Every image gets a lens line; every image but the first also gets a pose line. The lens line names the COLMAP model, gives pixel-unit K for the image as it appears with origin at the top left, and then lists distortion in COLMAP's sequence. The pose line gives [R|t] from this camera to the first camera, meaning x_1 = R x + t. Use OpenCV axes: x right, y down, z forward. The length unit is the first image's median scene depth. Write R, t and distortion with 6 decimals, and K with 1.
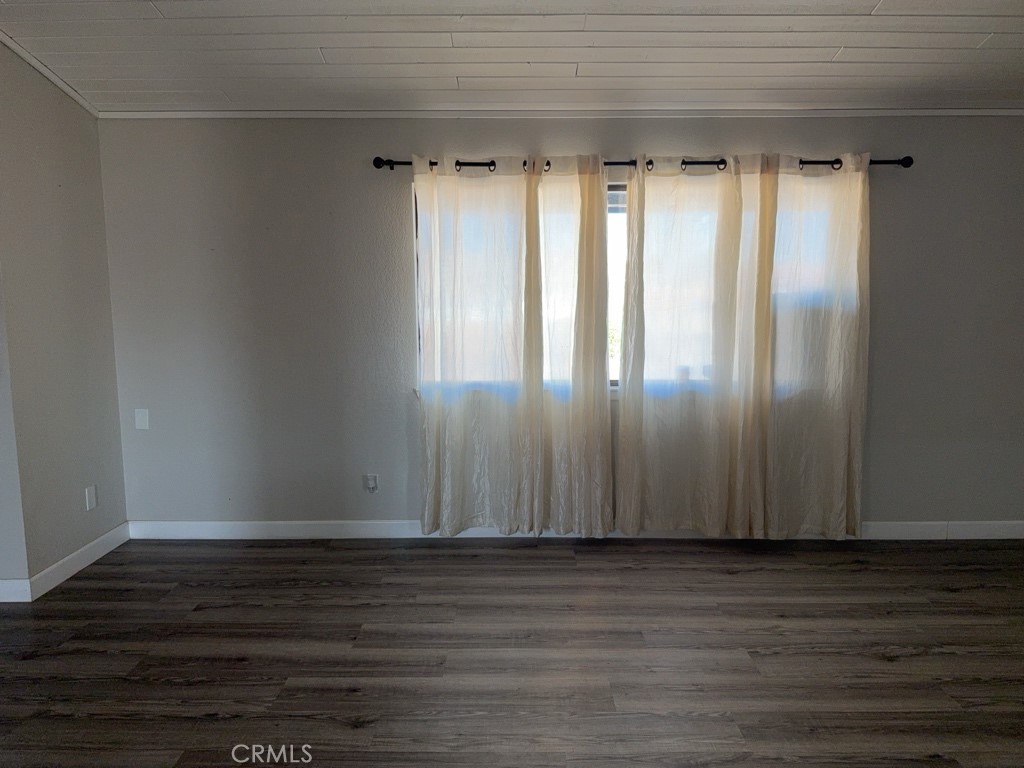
lens RADIAL K [[731.3, 0, 507.3], [0, 731.3, 391.4], [0, 0, 1]] dist [0.064736, -0.081353]
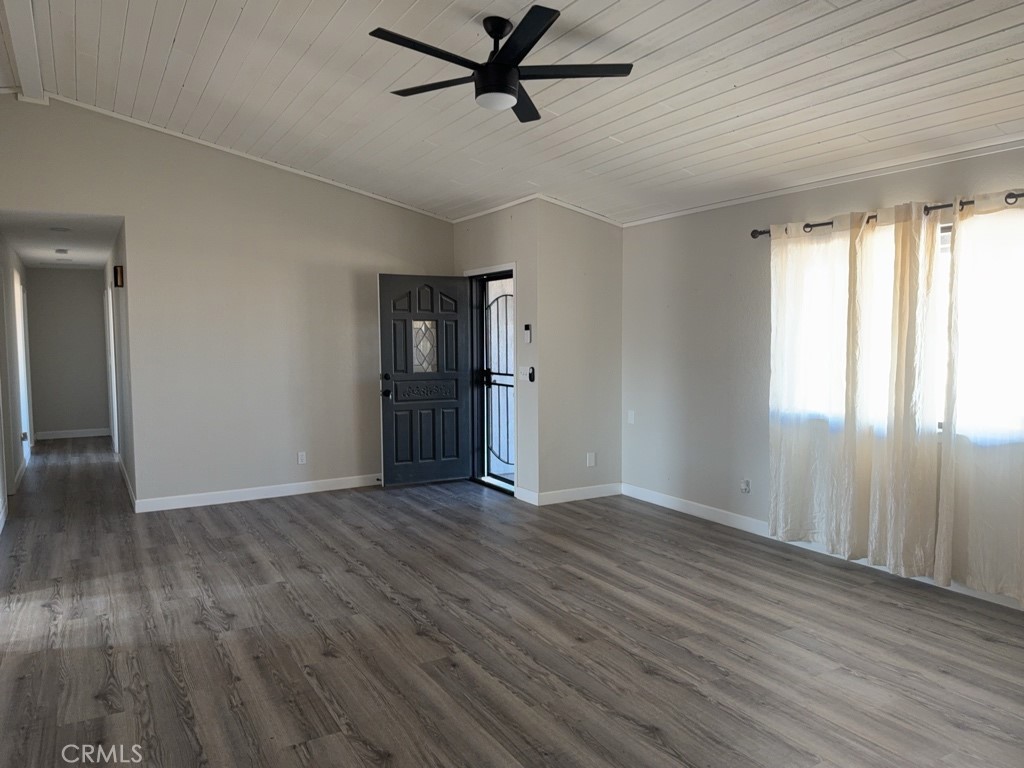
lens RADIAL K [[731.3, 0, 504.1], [0, 731.3, 374.2], [0, 0, 1]] dist [0.064736, -0.081353]
pose [[0.508543, 0.046144, -0.859799, 0.747910], [-0.112053, 0.993618, -0.012950, -0.000801], [0.853714, 0.102929, 0.510468, -0.007780]]
